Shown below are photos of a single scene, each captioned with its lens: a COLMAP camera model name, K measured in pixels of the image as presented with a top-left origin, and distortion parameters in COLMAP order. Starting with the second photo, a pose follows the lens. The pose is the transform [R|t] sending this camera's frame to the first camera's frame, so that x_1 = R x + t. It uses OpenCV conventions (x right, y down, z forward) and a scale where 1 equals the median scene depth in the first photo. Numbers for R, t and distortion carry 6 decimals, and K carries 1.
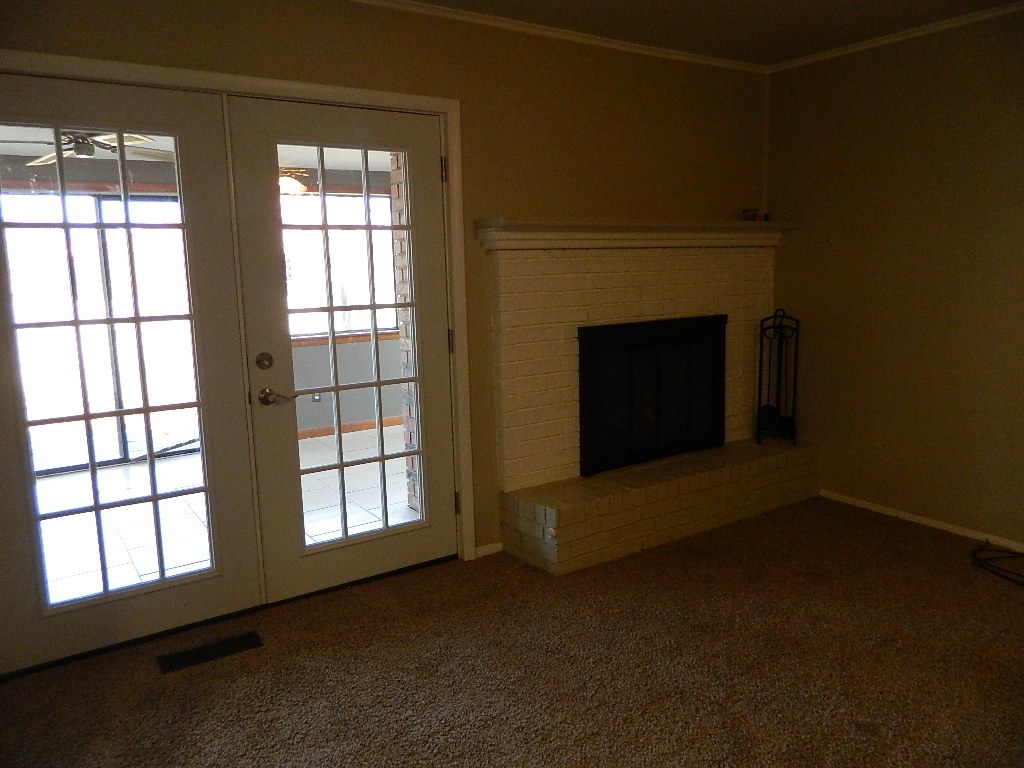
lens RADIAL K [[765.5, 0, 512.0], [0, 765.5, 384.0], [0, 0, 1]] dist [-0.001451, -0.001358]
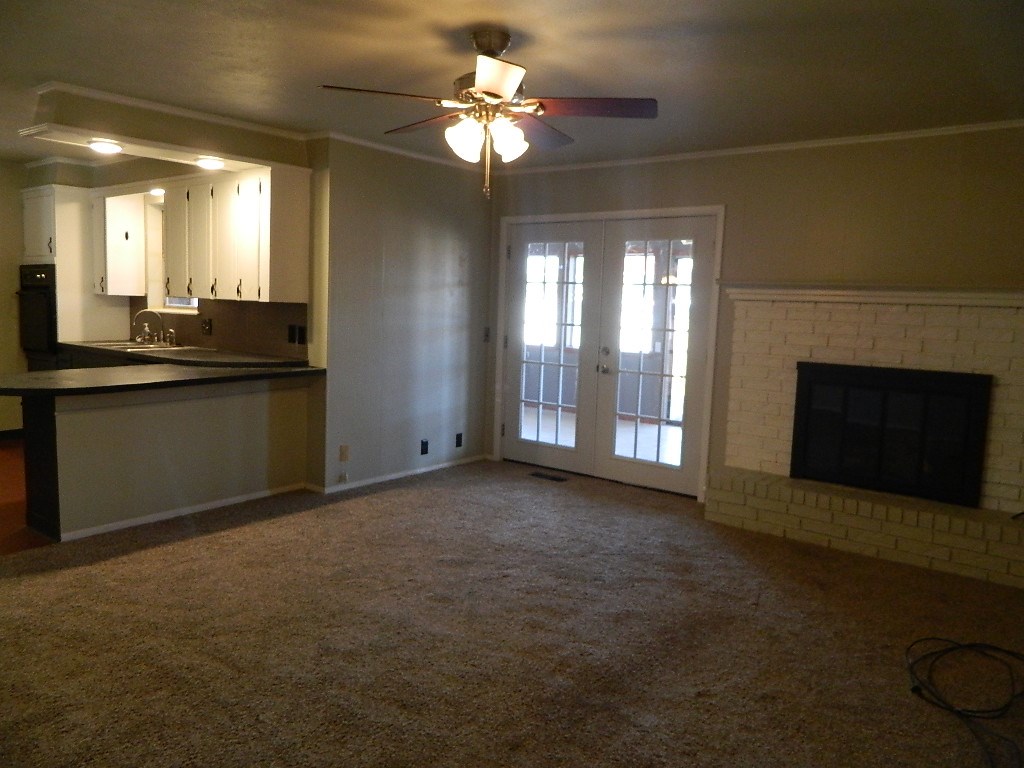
lens RADIAL K [[747.8, 0, 509.2], [0, 747.8, 381.0], [0, 0, 1]] dist [-0.002116, -0.006333]
pose [[0.321388, 0.133832, -0.937443, 1.225966], [-0.192626, 0.978504, 0.073655, -0.043252], [0.927149, 0.156904, 0.340259, 0.114710]]
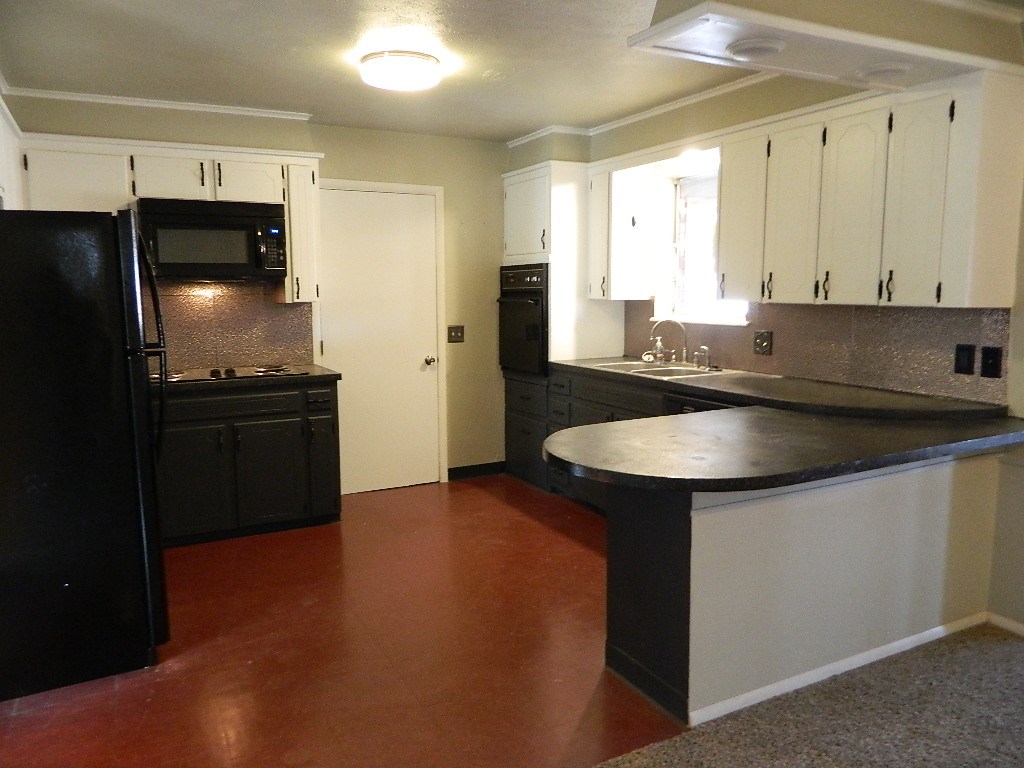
lens RADIAL K [[746.7, 0, 512.0], [0, 746.7, 384.0], [0, 0, 1]] dist [-0.003276, -0.003193]
pose [[-0.095364, 0.150395, -0.984016, 0.585490], [-0.155637, 0.974111, 0.163964, 0.027393], [0.983200, 0.168785, -0.069488, -0.267277]]
